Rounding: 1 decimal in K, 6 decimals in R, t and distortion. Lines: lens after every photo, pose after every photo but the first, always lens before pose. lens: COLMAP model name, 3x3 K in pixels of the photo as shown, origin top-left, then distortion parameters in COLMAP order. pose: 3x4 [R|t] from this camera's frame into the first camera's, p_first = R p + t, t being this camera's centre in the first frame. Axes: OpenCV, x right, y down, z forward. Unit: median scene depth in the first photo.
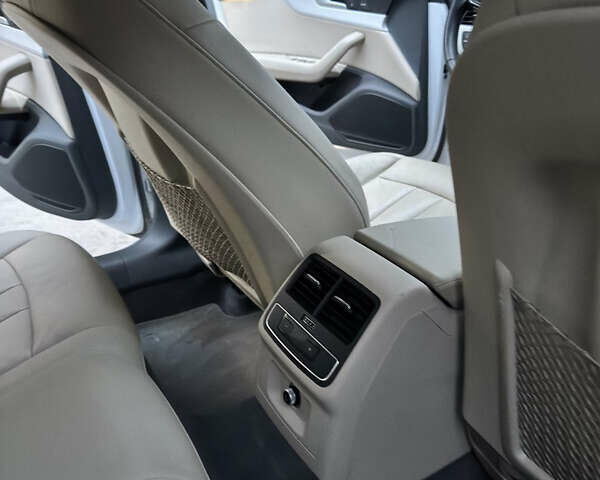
lens RADIAL K [[469.4, 0, 308.2], [0, 469.4, 241.1], [0, 0, 1]] dist [0.099025, -0.116423]
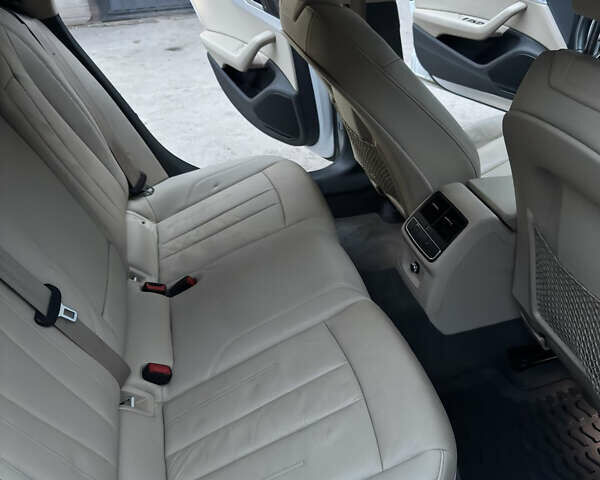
lens RADIAL K [[469.4, 0, 308.2], [0, 469.4, 241.1], [0, 0, 1]] dist [0.099025, -0.116423]
pose [[0.939228, 0.143931, -0.311663, 0.111061], [-0.083837, 0.976543, 0.198333, -0.084948], [0.332899, -0.160151, 0.929263, -0.693293]]
